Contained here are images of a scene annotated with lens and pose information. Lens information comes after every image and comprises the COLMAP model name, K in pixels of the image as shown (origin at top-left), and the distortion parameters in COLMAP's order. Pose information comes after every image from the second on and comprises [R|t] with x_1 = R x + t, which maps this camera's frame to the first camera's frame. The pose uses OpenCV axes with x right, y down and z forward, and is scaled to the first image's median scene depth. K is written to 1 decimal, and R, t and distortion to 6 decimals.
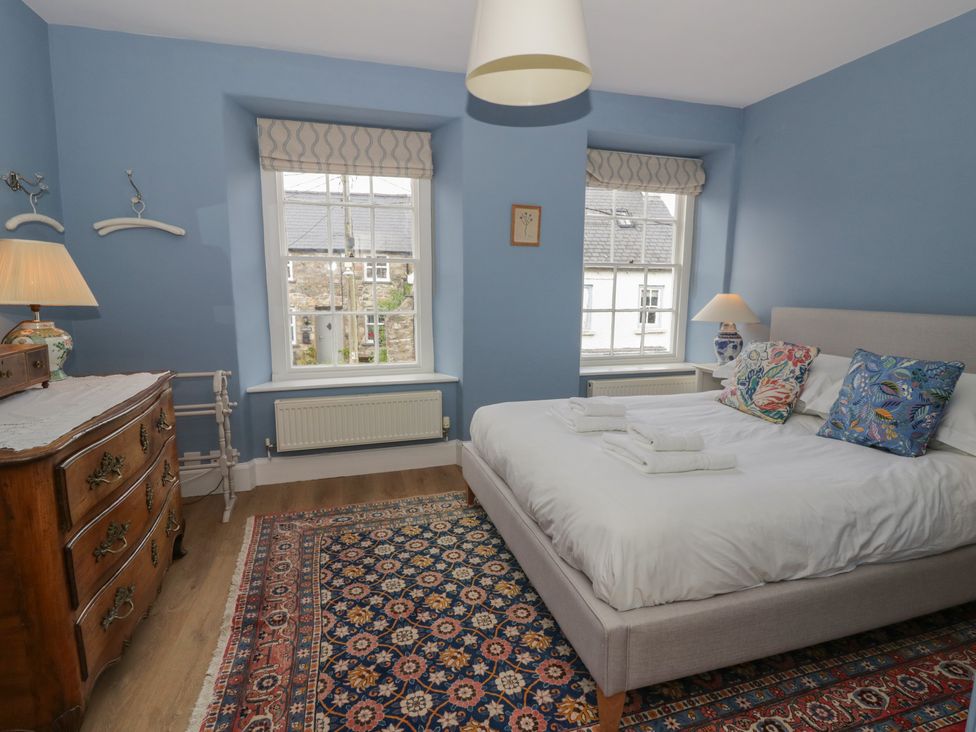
lens RADIAL K [[505.6, 0, 488.0], [0, 505.6, 366.0], [0, 0, 1]] dist [-0.002270, -0.015618]
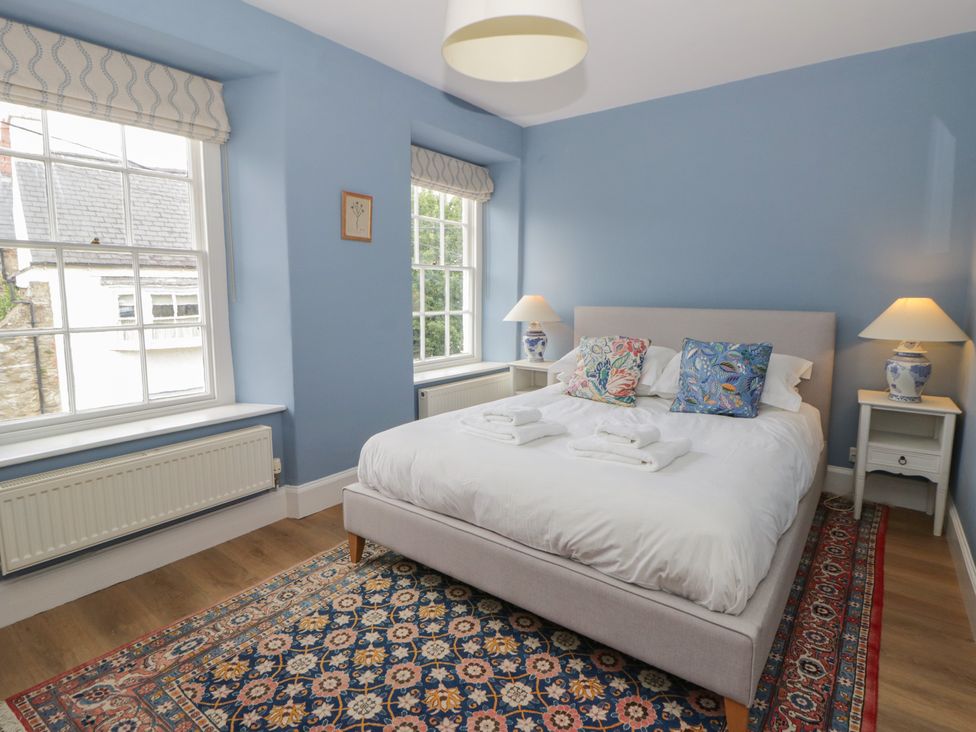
lens RADIAL K [[511.4, 0, 503.0], [0, 511.4, 351.4], [0, 0, 1]] dist [0.000773, -0.014550]
pose [[0.799497, -0.071551, 0.596394, -0.322561], [0.091985, 0.995753, -0.003848, -0.032016], [-0.593585, 0.057936, 0.802683, 0.214348]]
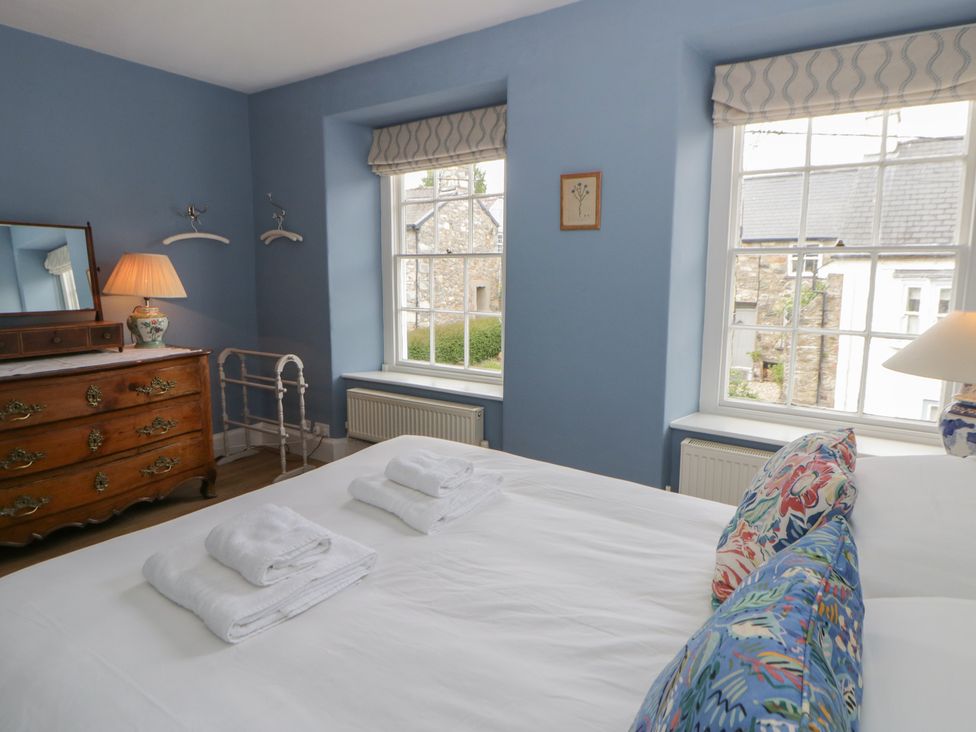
lens RADIAL K [[511.4, 0, 503.0], [0, 511.4, 351.4], [0, 0, 1]] dist [0.000773, -0.014550]
pose [[0.675161, 0.105869, -0.730034, 0.683364], [-0.117781, 0.992423, 0.034992, -0.099812], [0.728207, 0.062358, 0.682515, 0.547777]]
